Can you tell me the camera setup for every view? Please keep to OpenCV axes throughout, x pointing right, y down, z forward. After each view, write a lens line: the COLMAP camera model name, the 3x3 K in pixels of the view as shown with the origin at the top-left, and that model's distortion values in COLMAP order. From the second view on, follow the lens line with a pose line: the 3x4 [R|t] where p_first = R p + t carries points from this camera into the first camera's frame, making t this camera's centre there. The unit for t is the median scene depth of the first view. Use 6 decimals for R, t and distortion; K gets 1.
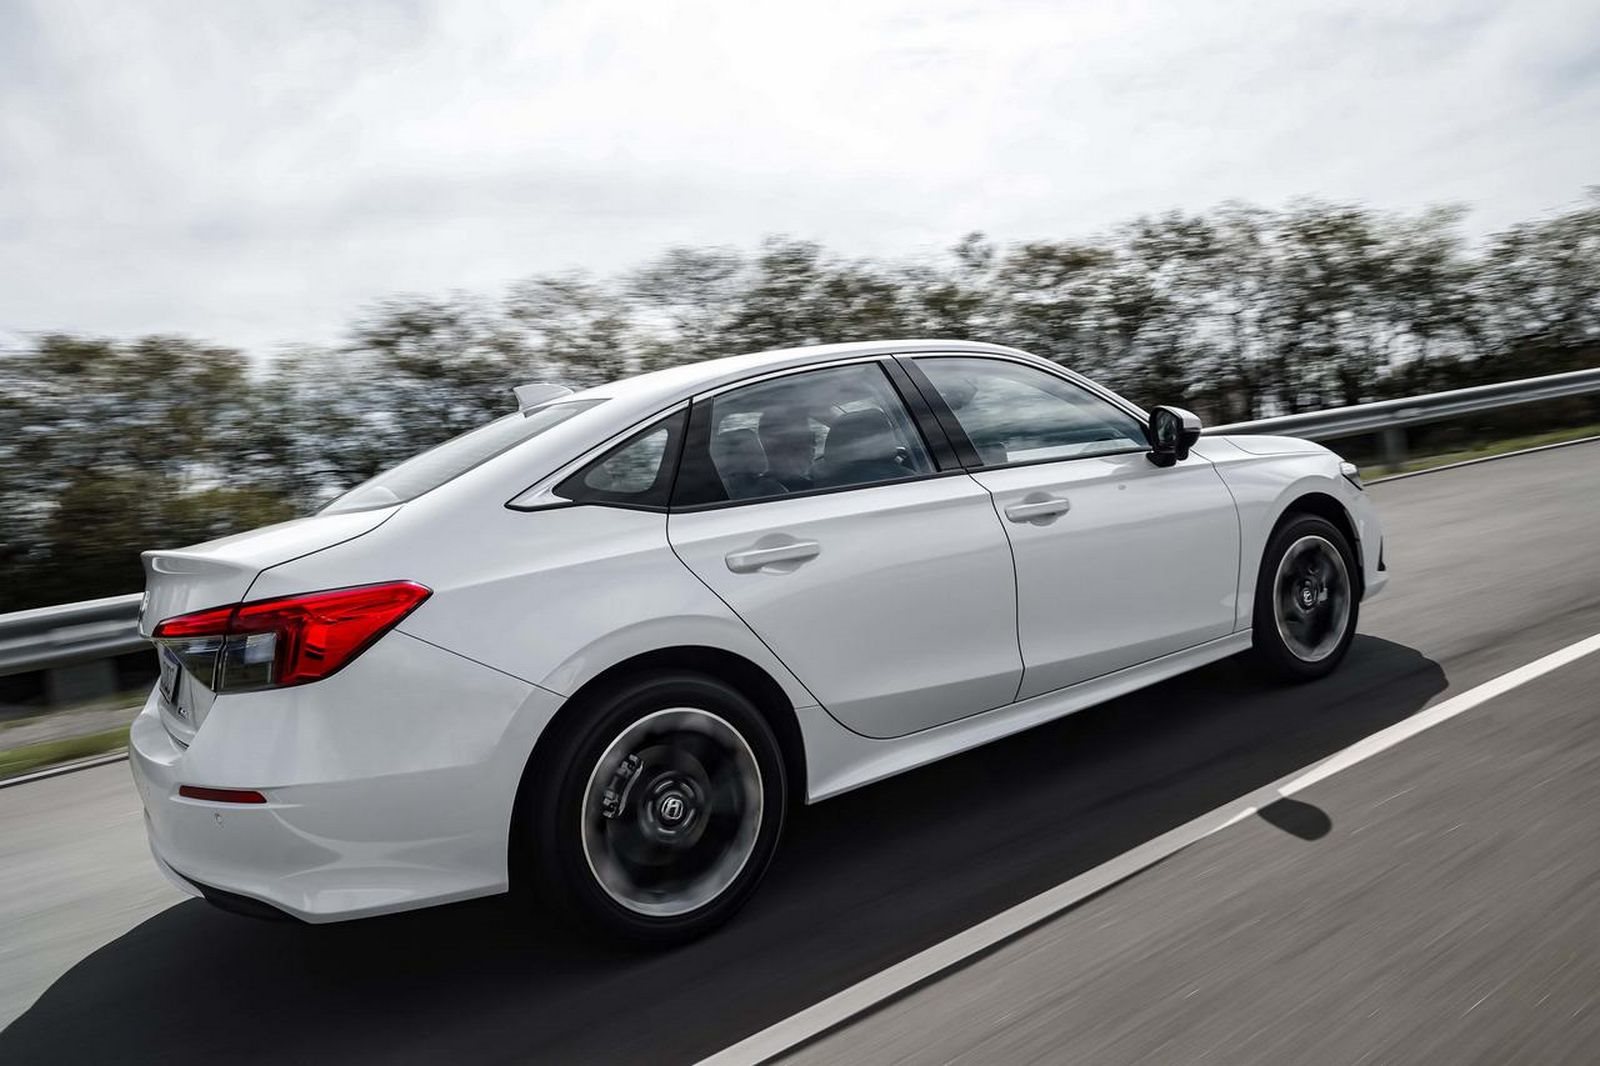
lens RADIAL K [[1092.8, 0, 800.0], [0, 1092.8, 533.0], [0, 0, 1]] dist [-0.000789, -0.000863]
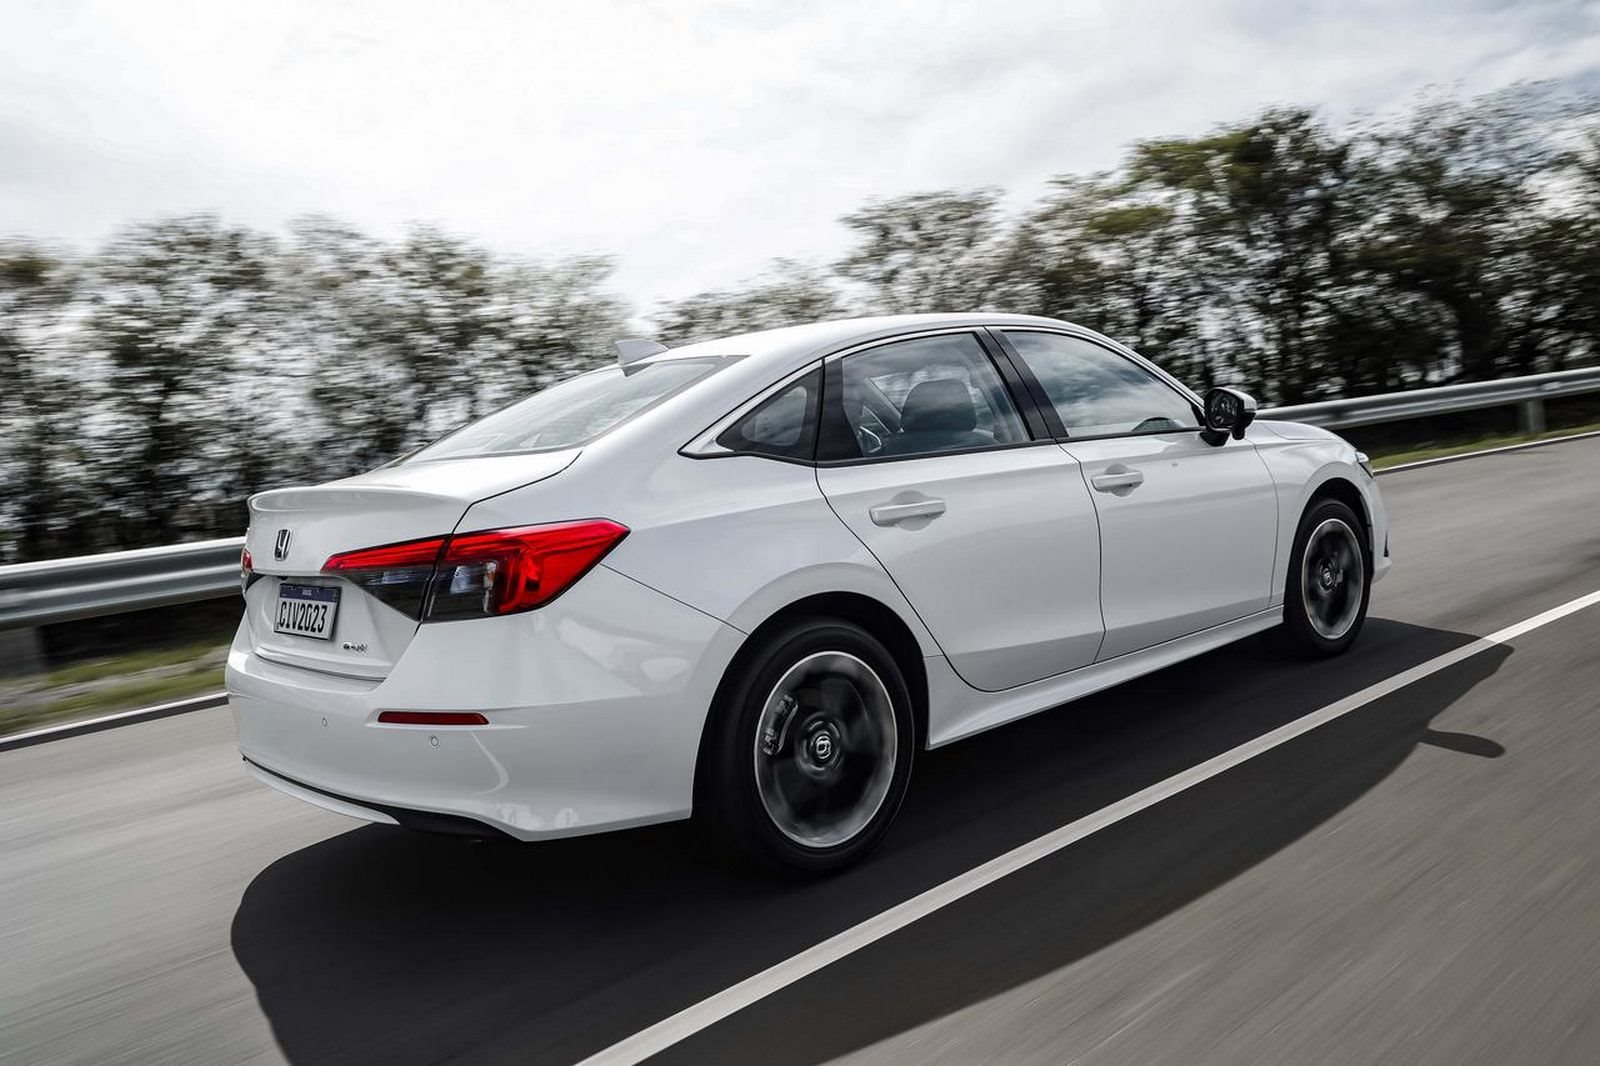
lens RADIAL K [[1218.5, 0, 800.0], [0, 1218.5, 533.0], [0, 0, 1]] dist [-0.002457, -0.000829]
pose [[0.992972, 0.024919, 0.115693, -0.252359], [-0.024810, 0.999689, -0.002387, 0.045391], [-0.115716, -0.000500, 0.993282, -0.144567]]
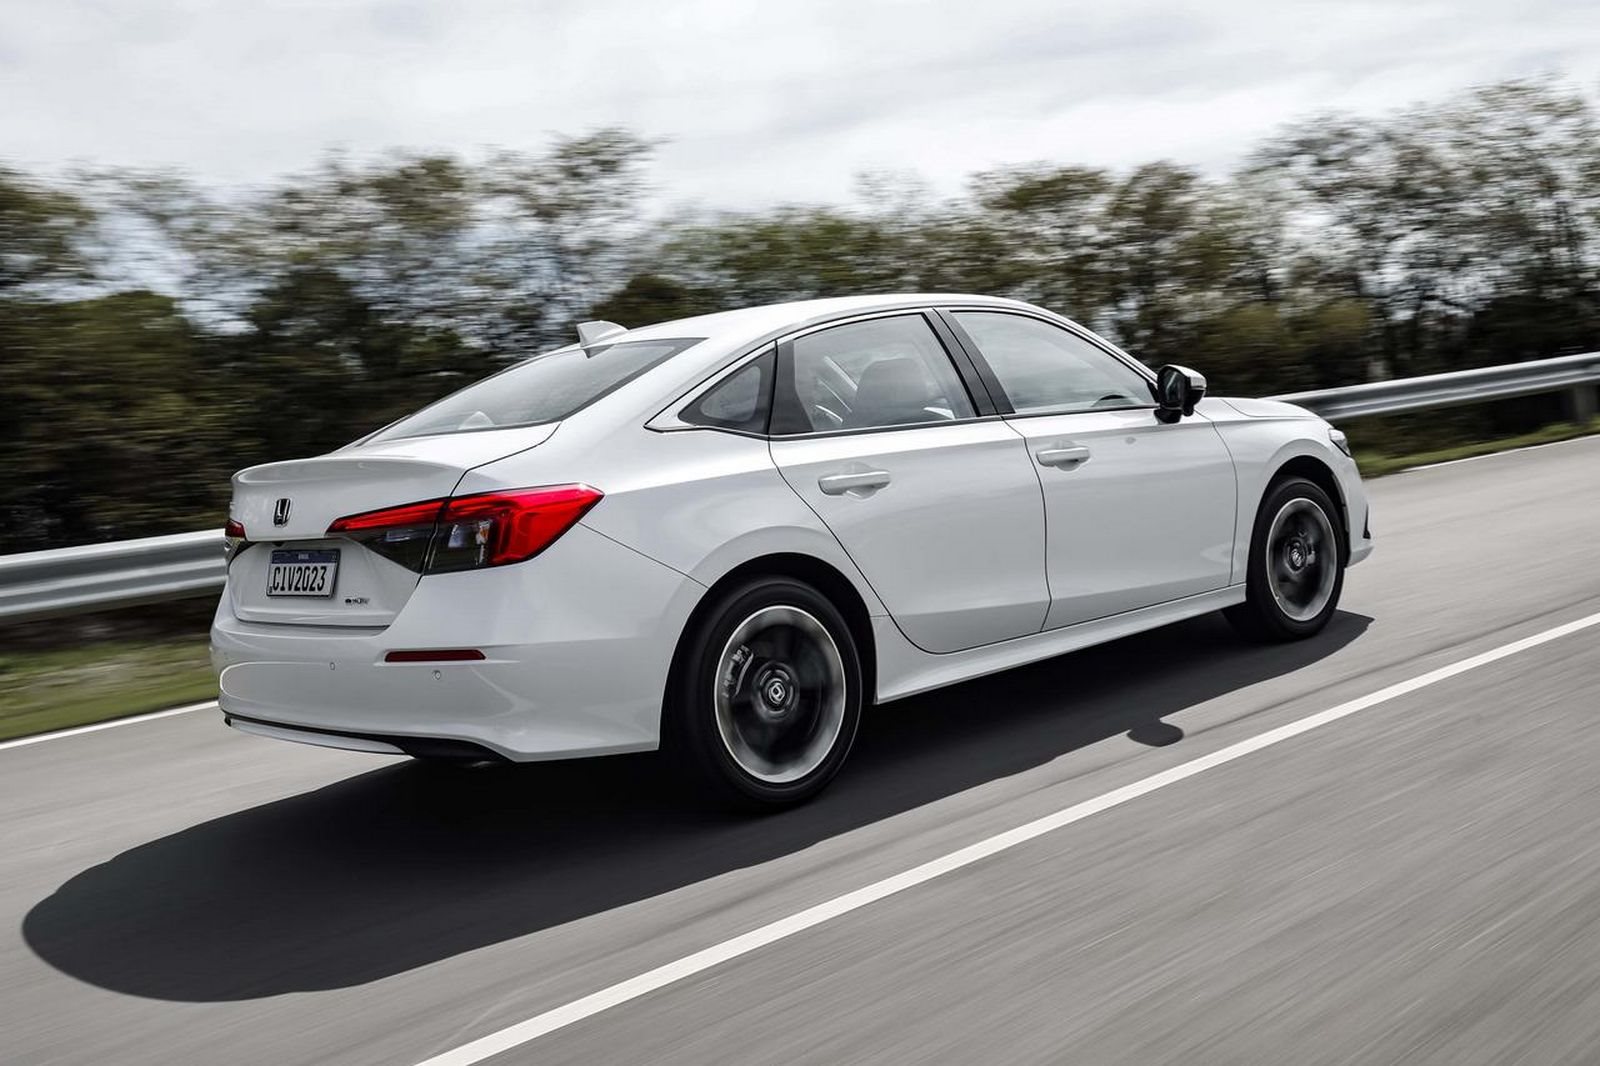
lens RADIAL K [[1587.0, 0, 800.0], [0, 1587.0, 533.0], [0, 0, 1]] dist [0.013831, 0.011244]
pose [[0.990457, 0.020537, 0.136281, -0.293286], [-0.018694, 0.999716, -0.014795, 0.096493], [-0.136546, 0.012106, 0.990560, -0.603879]]
